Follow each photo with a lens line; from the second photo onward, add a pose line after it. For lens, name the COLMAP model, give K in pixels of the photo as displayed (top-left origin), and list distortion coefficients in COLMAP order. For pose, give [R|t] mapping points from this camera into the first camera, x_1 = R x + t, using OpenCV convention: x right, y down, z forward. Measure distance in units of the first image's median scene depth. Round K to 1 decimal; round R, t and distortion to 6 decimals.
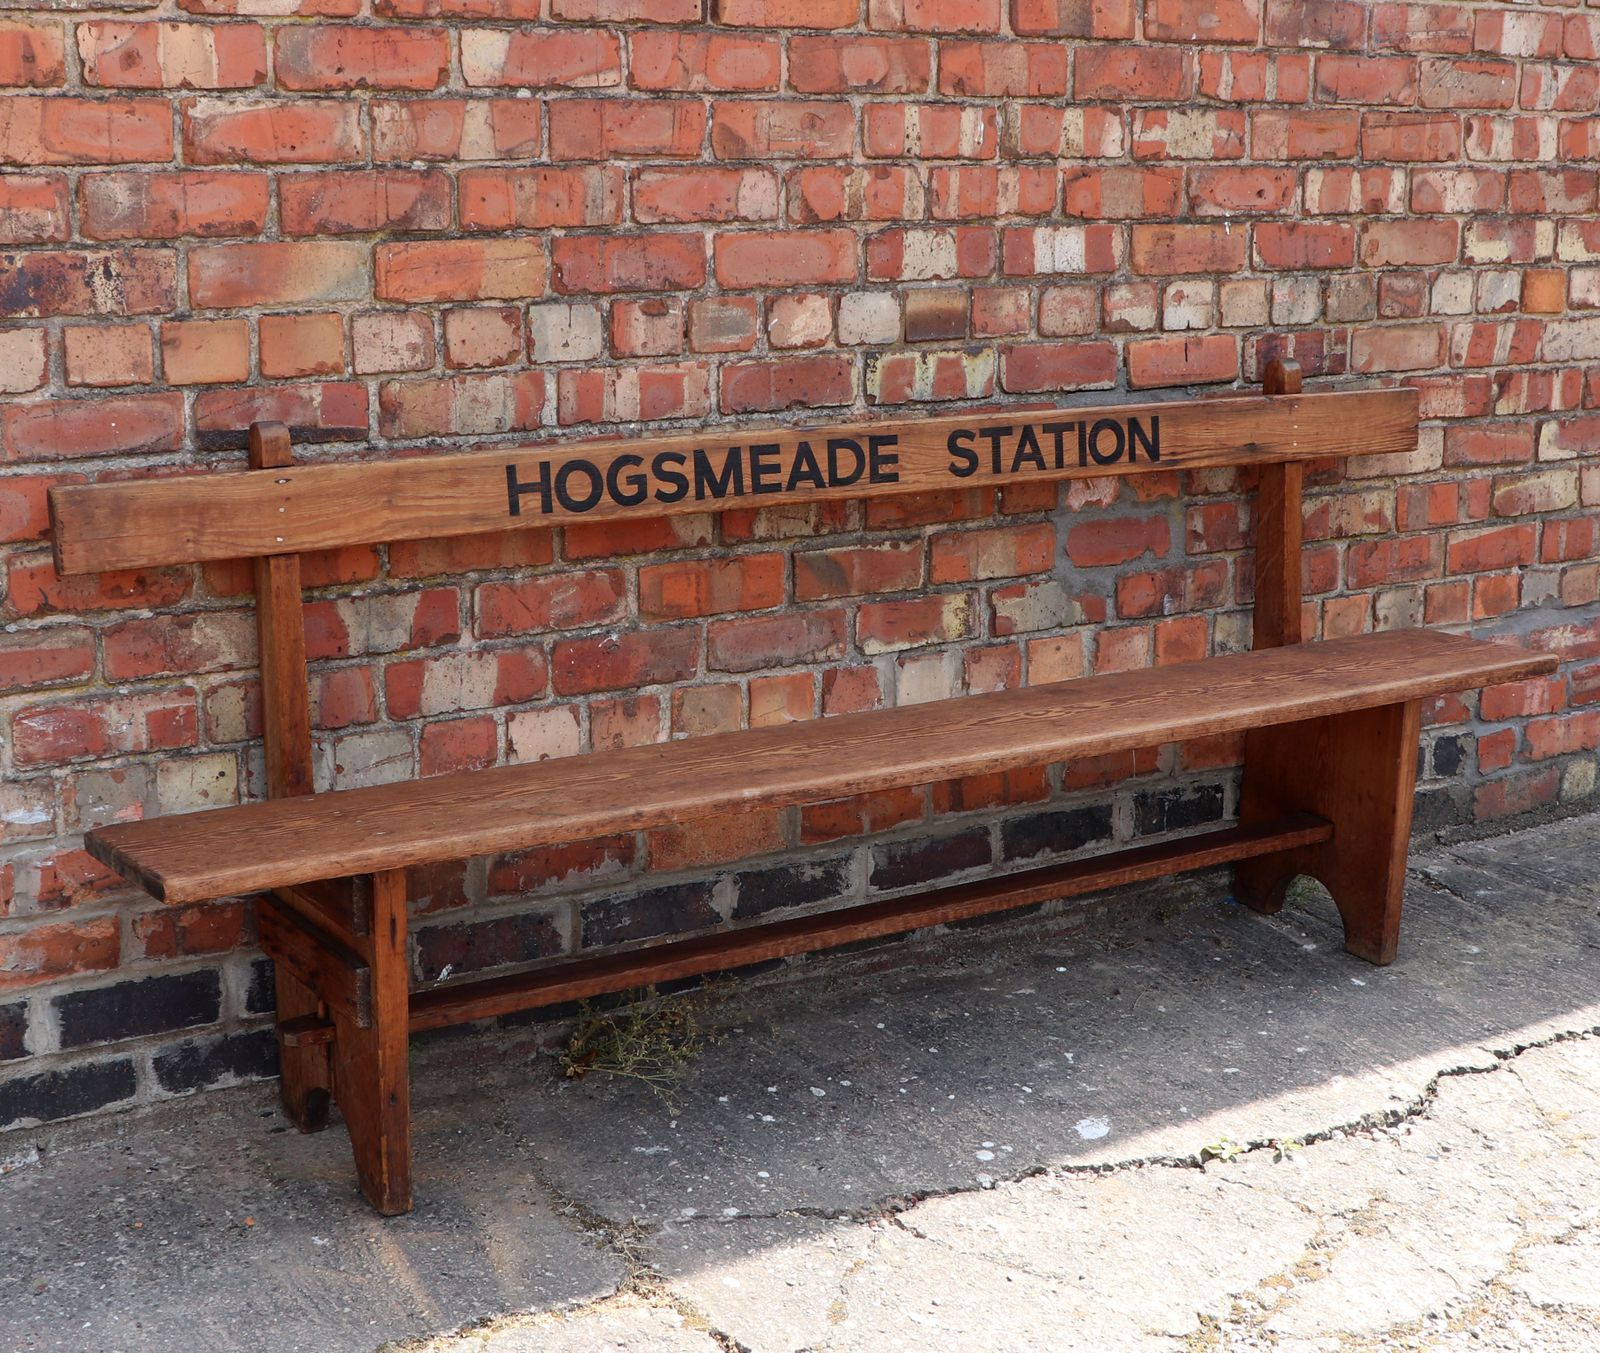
lens RADIAL K [[2447.0, 0, 859.7], [0, 2447.0, 656.2], [0, 0, 1]] dist [-0.122785, 0.000000]
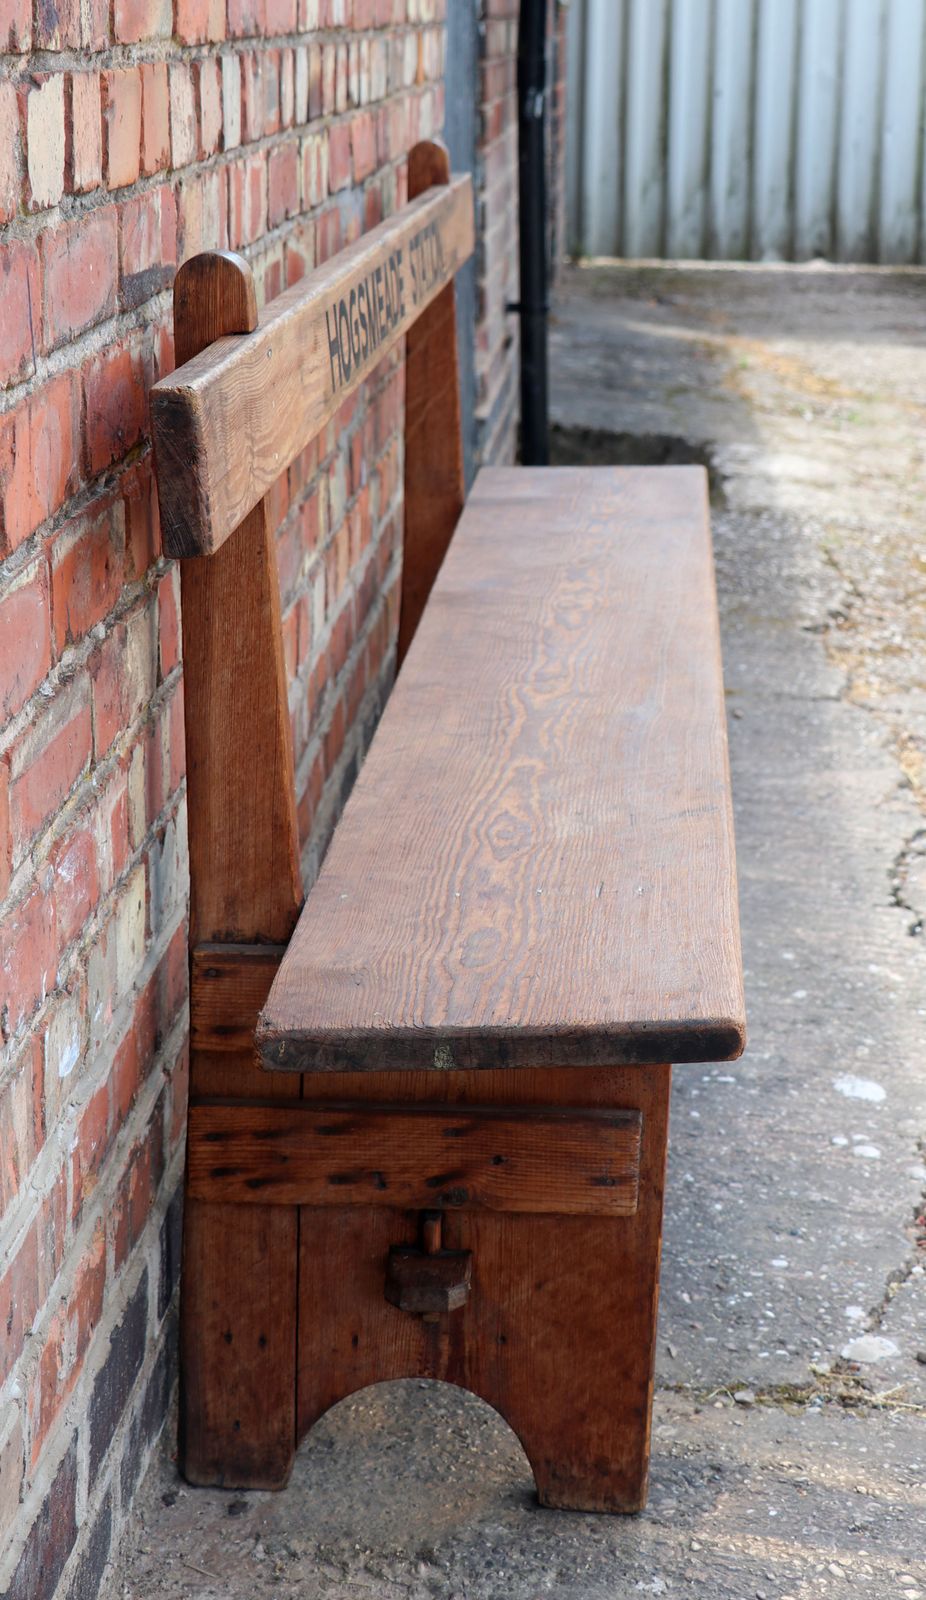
lens RADIAL K [[2901.0, 0, 472.9], [0, 2901.0, 800.7], [0, 0, 1]] dist [0.210893, 0.000000]
pose [[0.604363, -0.220772, 0.765509, -0.634341], [0.174511, 0.974190, 0.143180, -0.049421], [-0.777361, 0.047057, 0.627292, 0.469562]]
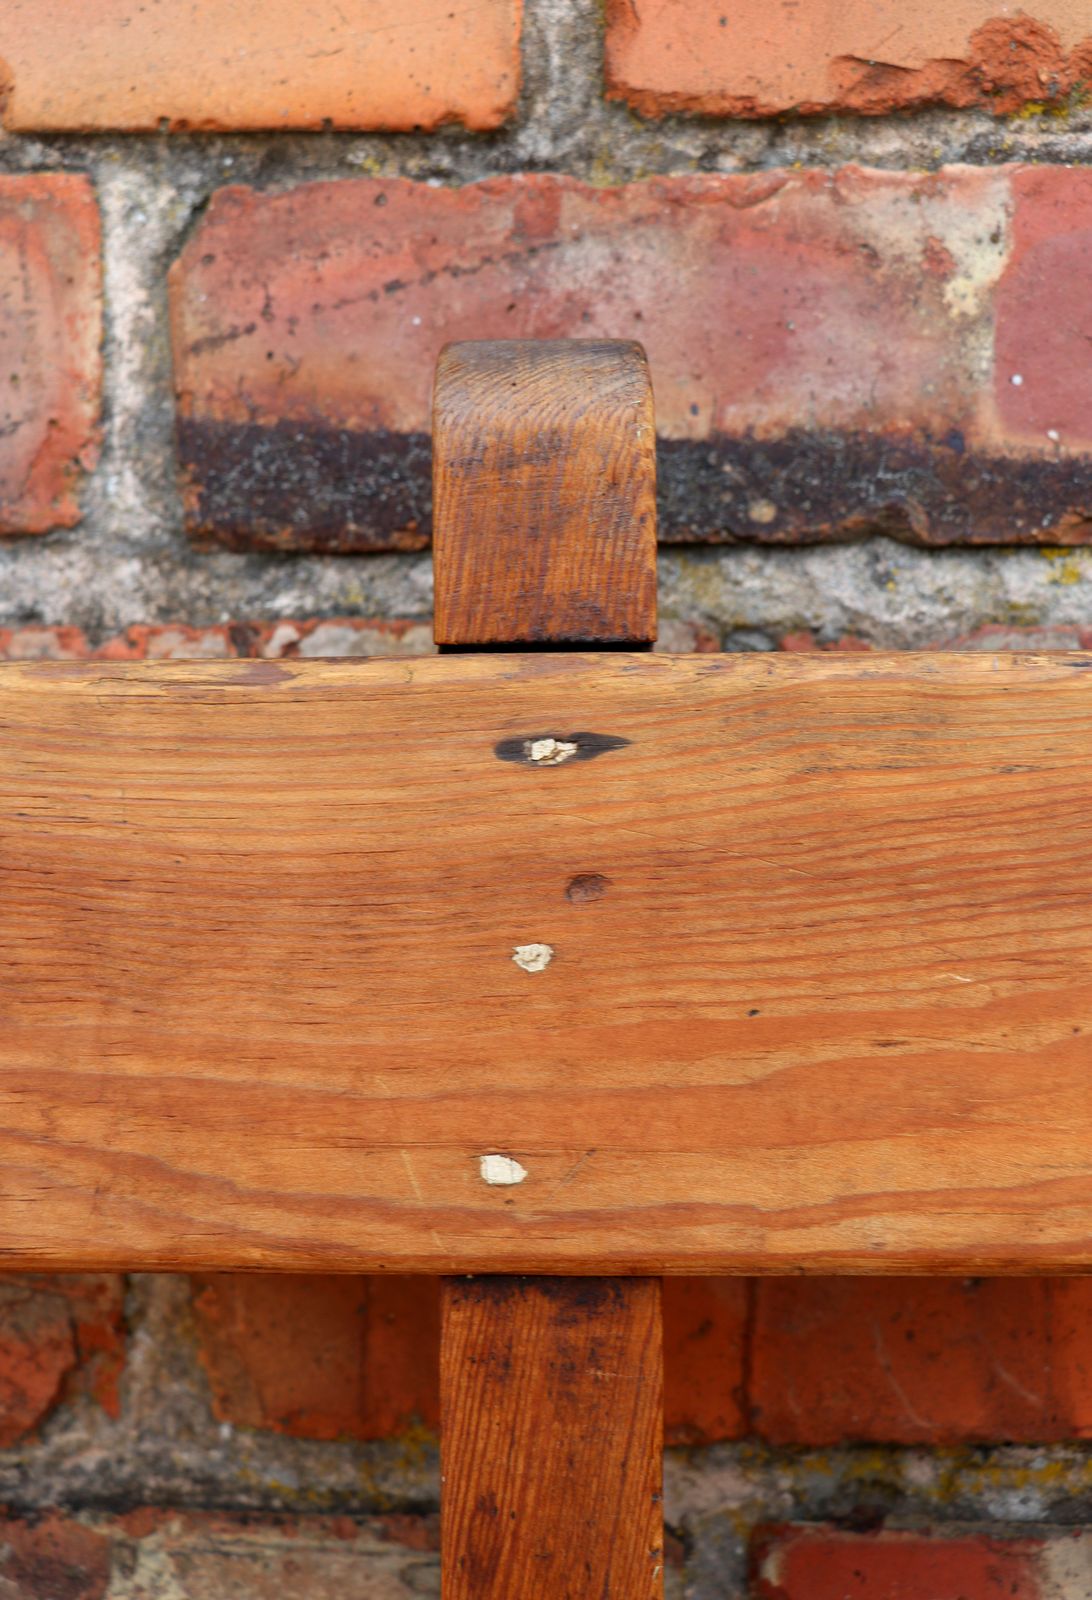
lens RADIAL K [[2464.6, 0, 479.6], [0, 2464.6, 742.8], [0, 0, 1]] dist [0.014710, 0.000000]
pose [[0.808772, 0.044041, -0.586471, -0.136542], [-0.113705, 0.990087, -0.082454, -0.051815], [0.577026, 0.133371, 0.805762, 0.757954]]
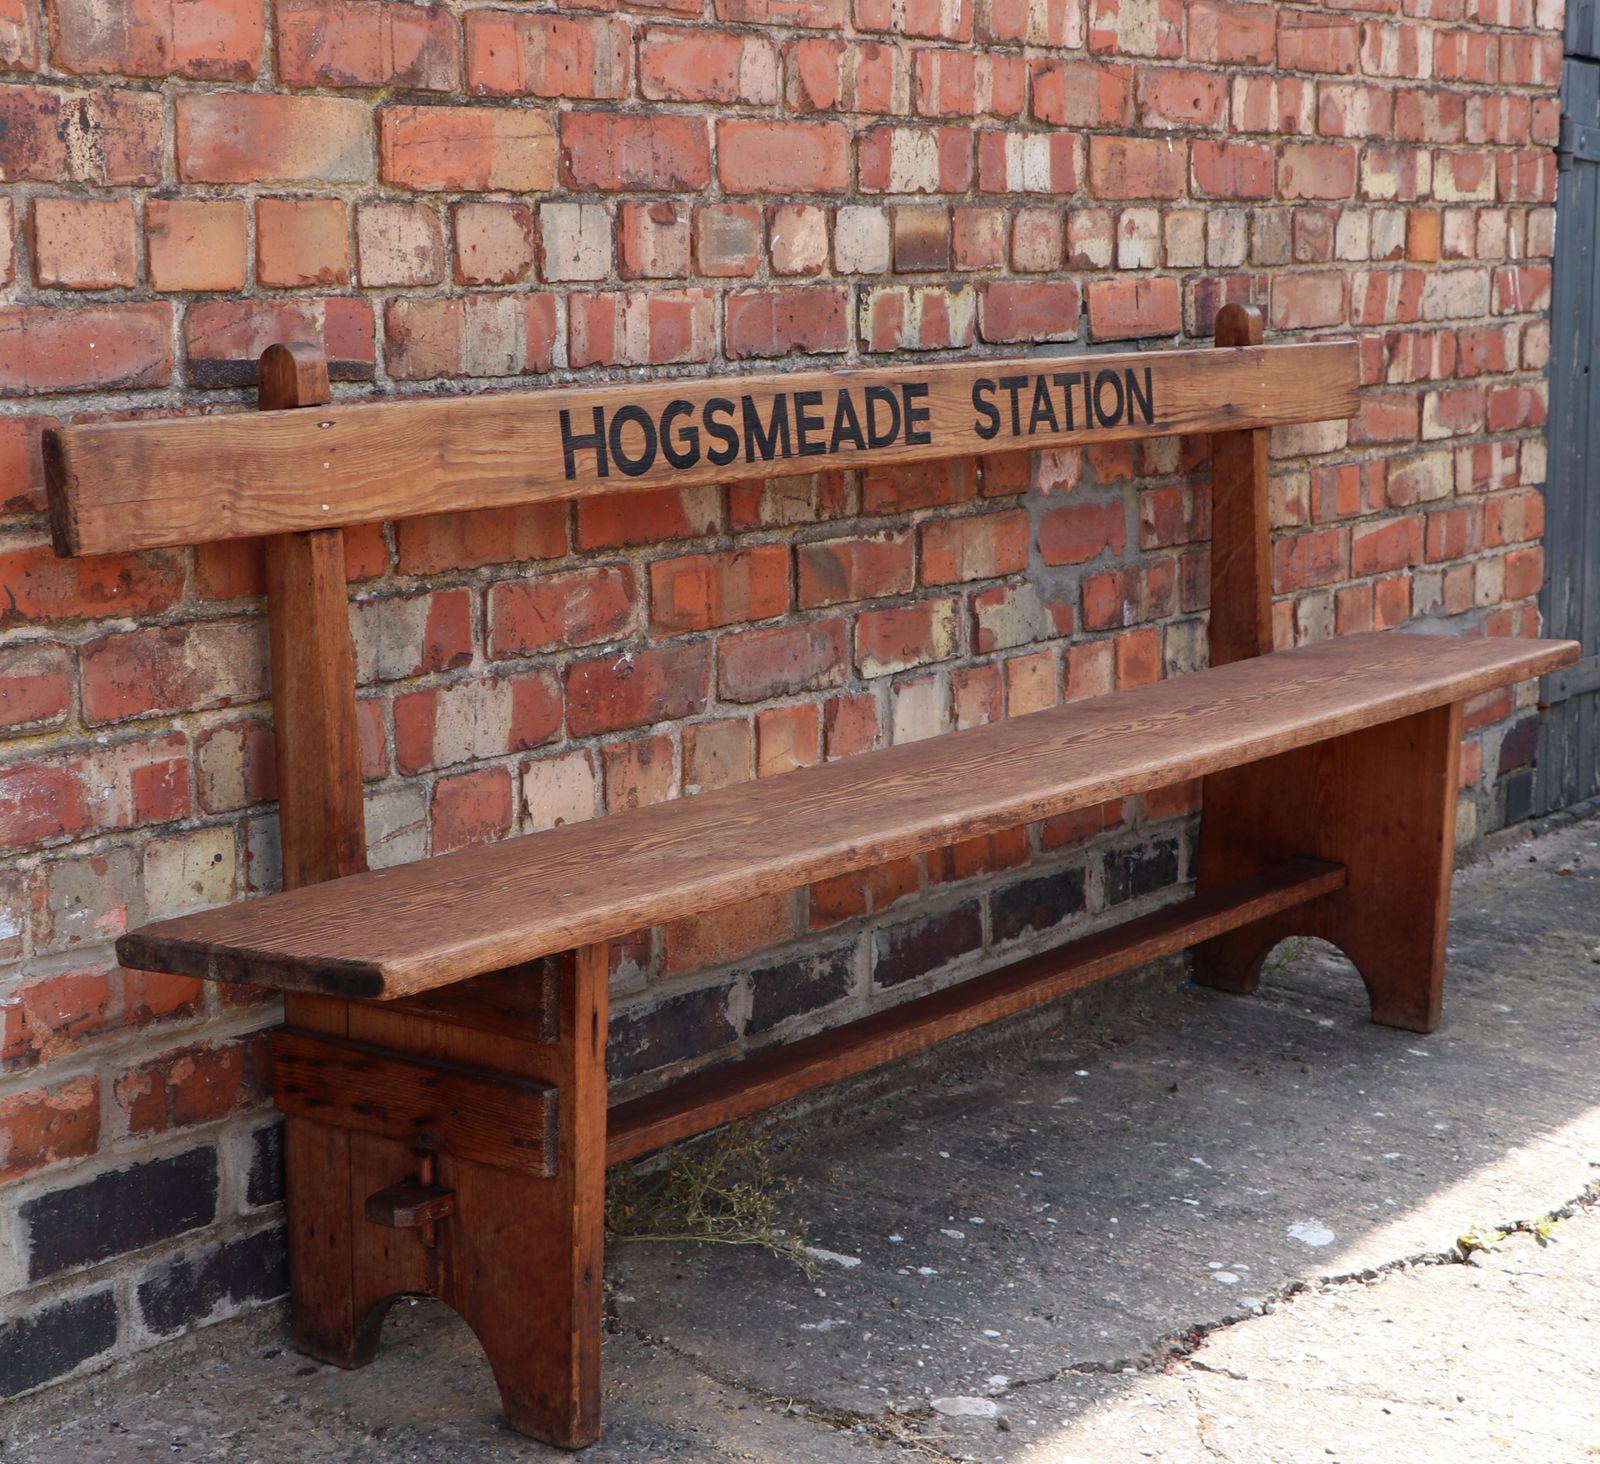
lens RADIAL K [[2964.6, 0, 732.1], [0, 2964.6, 703.4], [0, 0, 1]] dist [-0.005016, 0.000000]
pose [[0.950149, -0.064807, 0.304986, -0.336950], [0.084101, 0.995175, -0.050541, 0.053177], [-0.300239, 0.073671, 0.951015, 0.128454]]
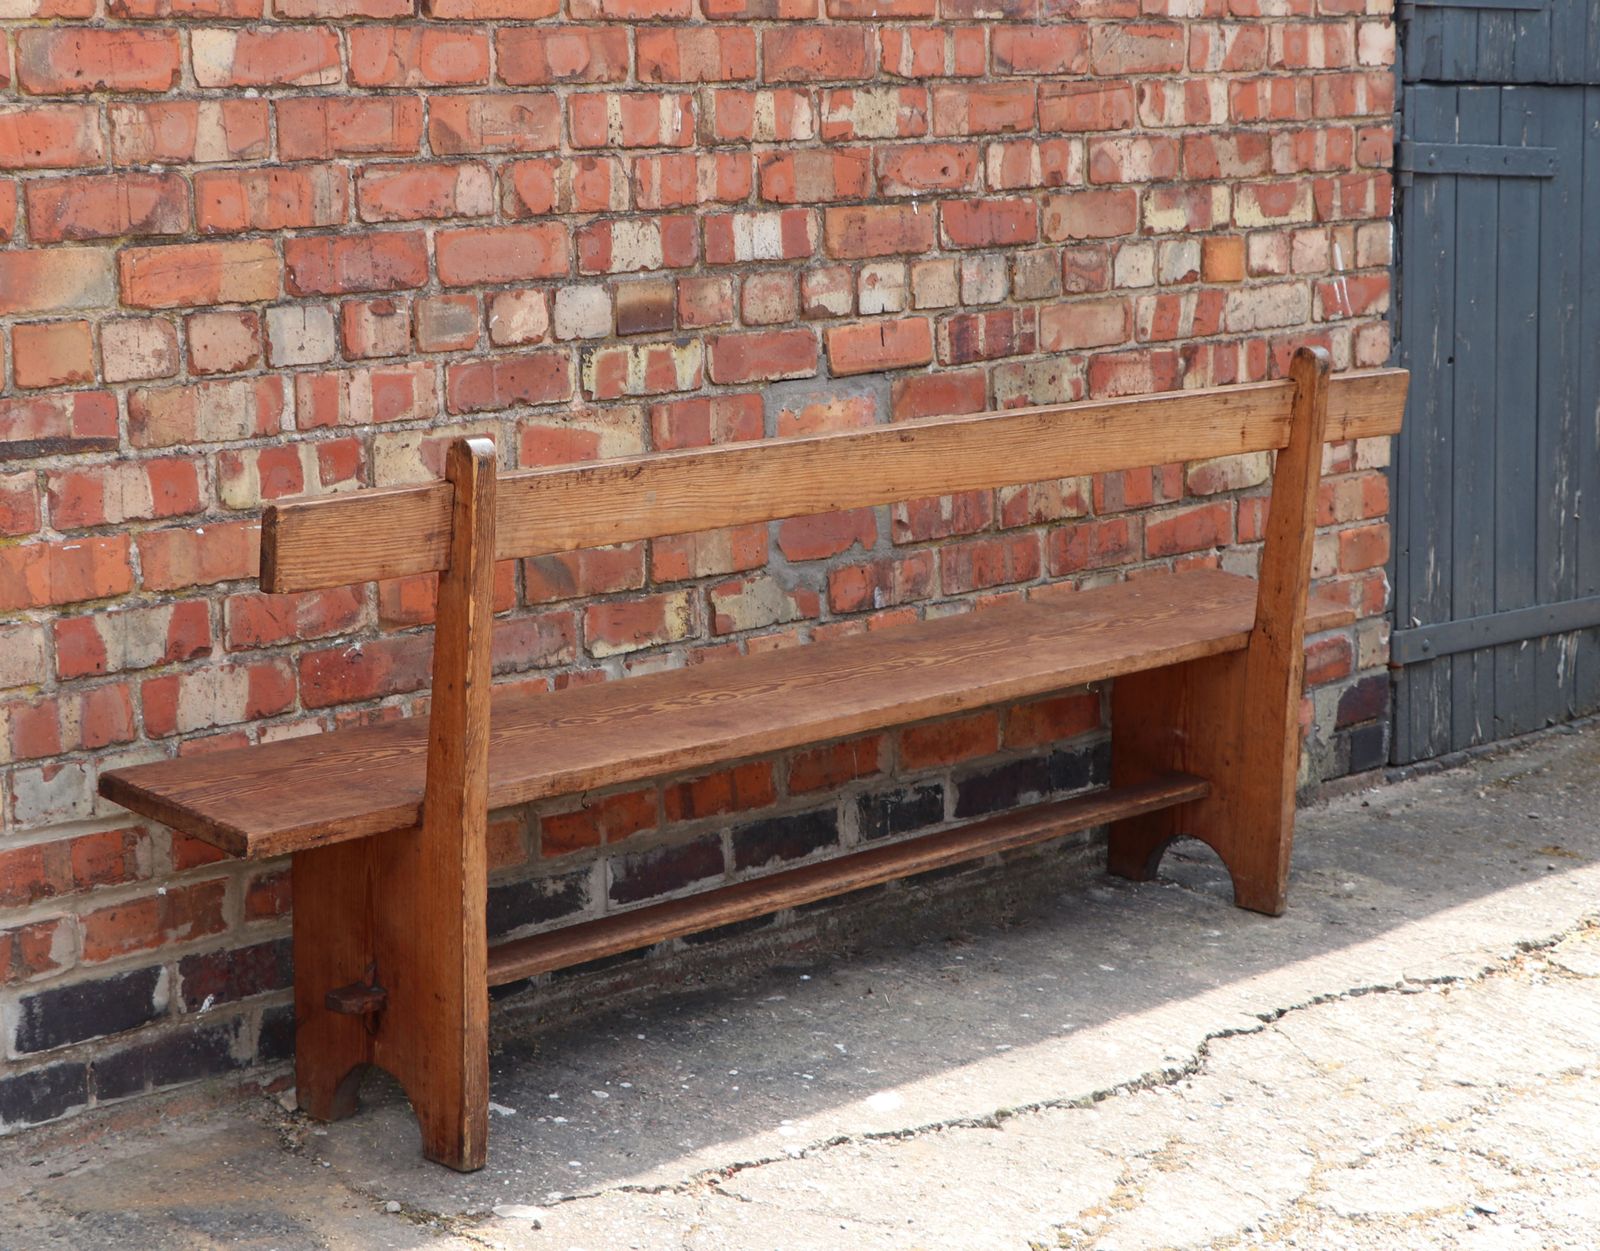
lens RADIAL K [[3300.5, 0, 805.1], [0, 3300.5, 605.9], [0, 0, 1]] dist [0.063793, 0.000000]
pose [[0.981763, -0.059786, 0.180463, -0.157356], [0.071314, 0.995762, -0.058073, 0.063565], [-0.176226, 0.069884, 0.981866, -0.316520]]
